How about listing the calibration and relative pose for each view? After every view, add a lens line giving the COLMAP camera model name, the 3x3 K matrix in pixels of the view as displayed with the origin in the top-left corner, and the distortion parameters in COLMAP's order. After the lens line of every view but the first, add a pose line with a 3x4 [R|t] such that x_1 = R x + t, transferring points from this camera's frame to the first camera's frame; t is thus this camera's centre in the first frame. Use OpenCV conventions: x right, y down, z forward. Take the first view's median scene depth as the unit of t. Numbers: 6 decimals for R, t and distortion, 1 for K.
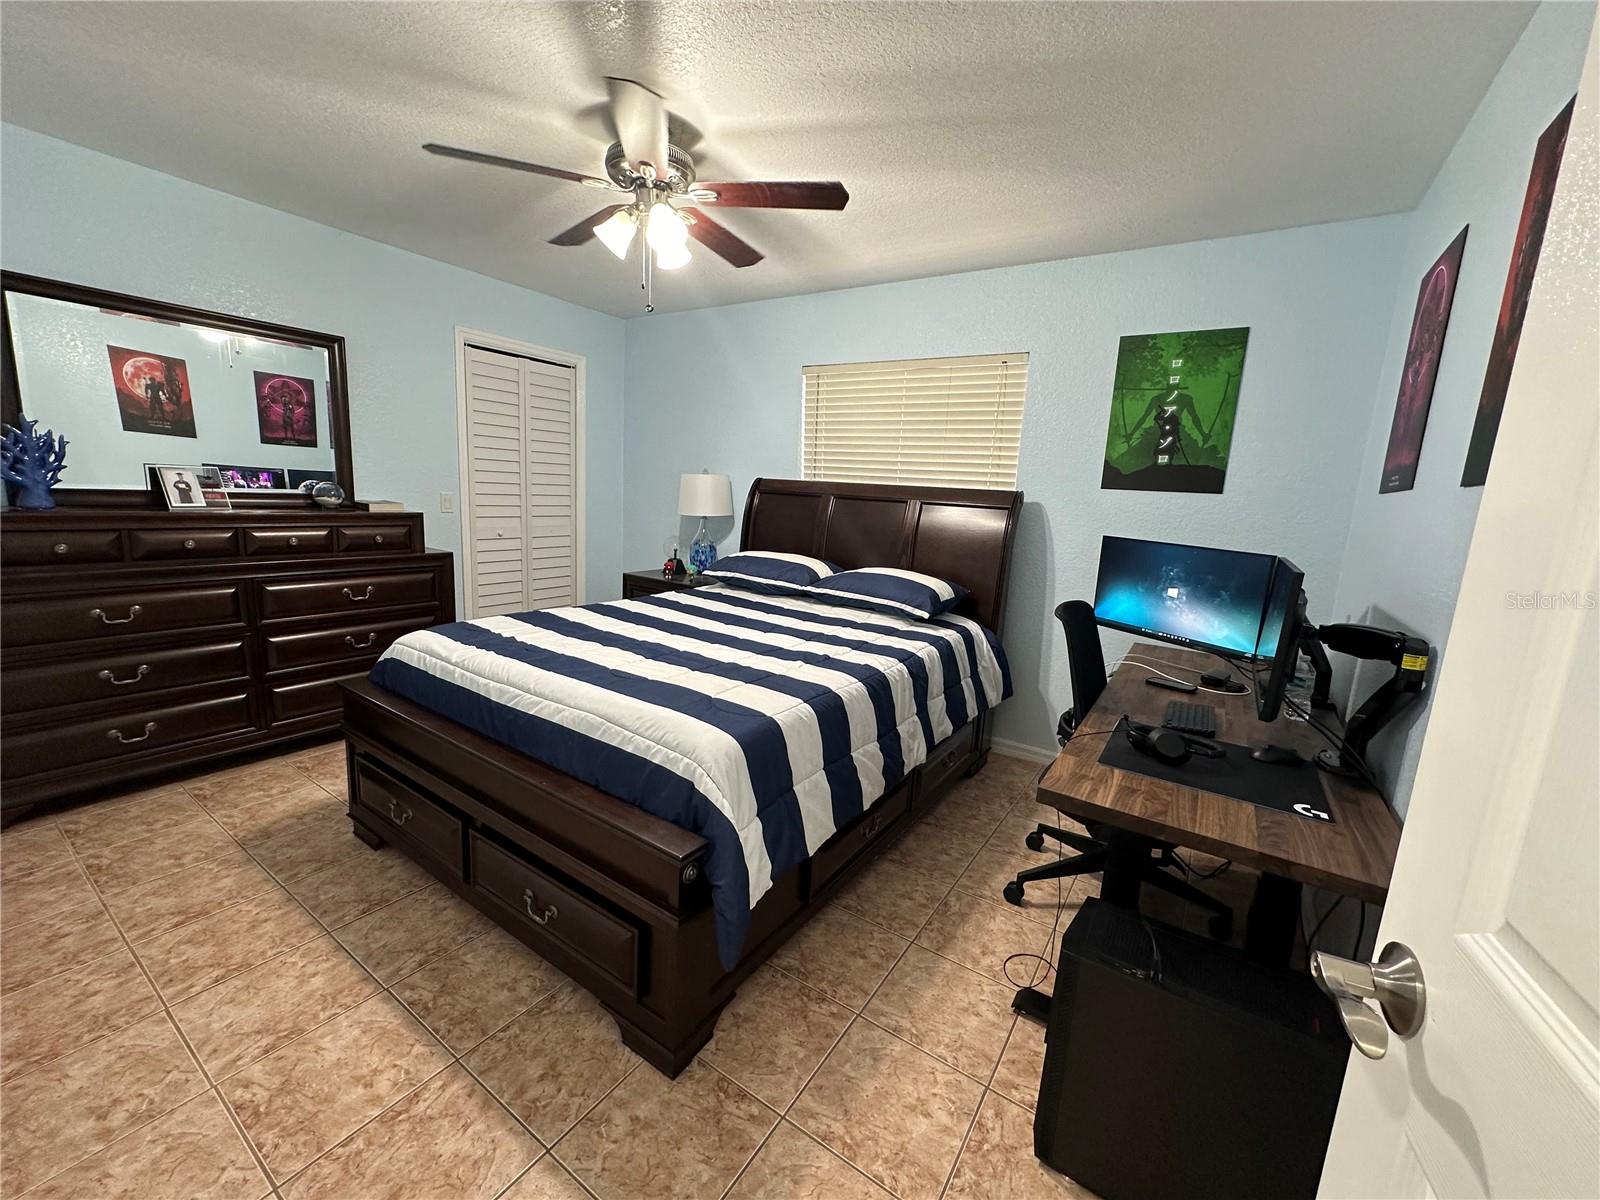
lens RADIAL K [[640.2, 0, 803.4], [0, 640.2, 594.6], [0, 0, 1]] dist [-0.001026, 0.000605]
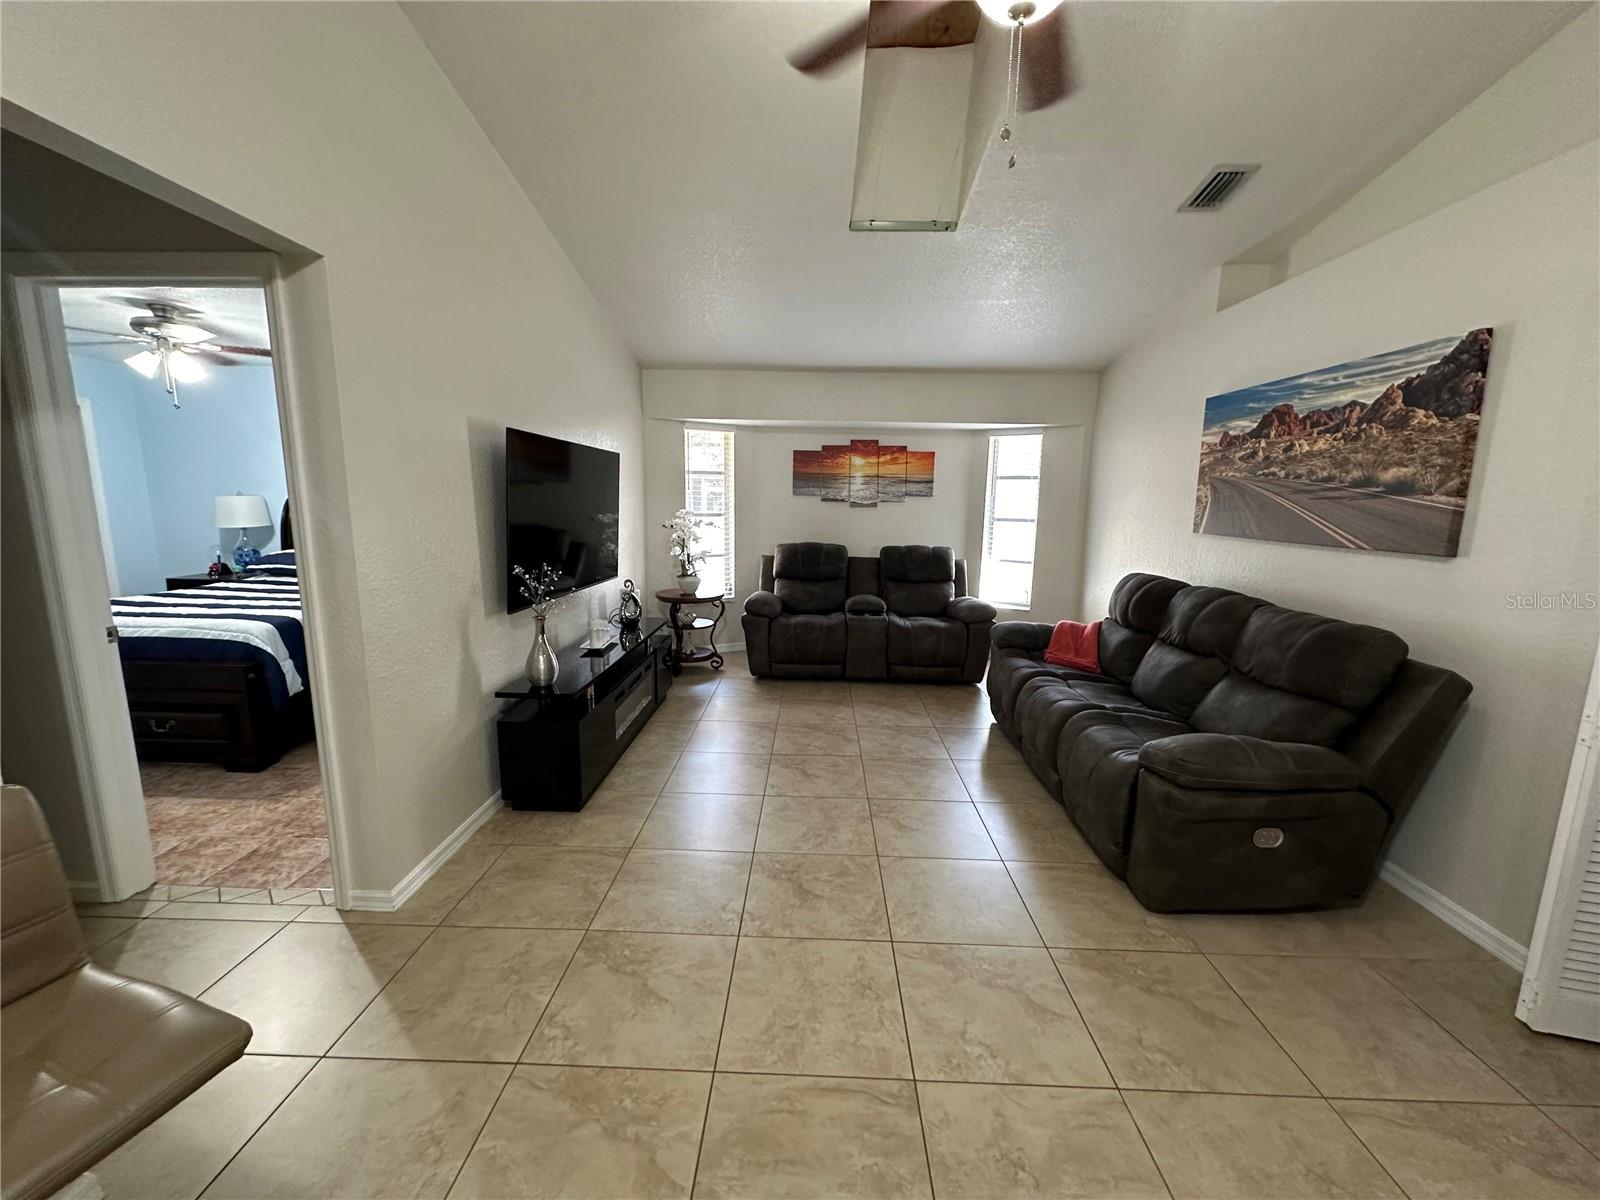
lens RADIAL K [[640.2, 0, 803.3], [0, 640.2, 593.8], [0, 0, 1]] dist [-0.001026, 0.000605]
pose [[0.848927, -0.129308, 0.512447, 0.185883], [0.124219, 0.991263, 0.044347, 0.138488], [-0.513705, 0.026009, 0.857573, -1.020513]]
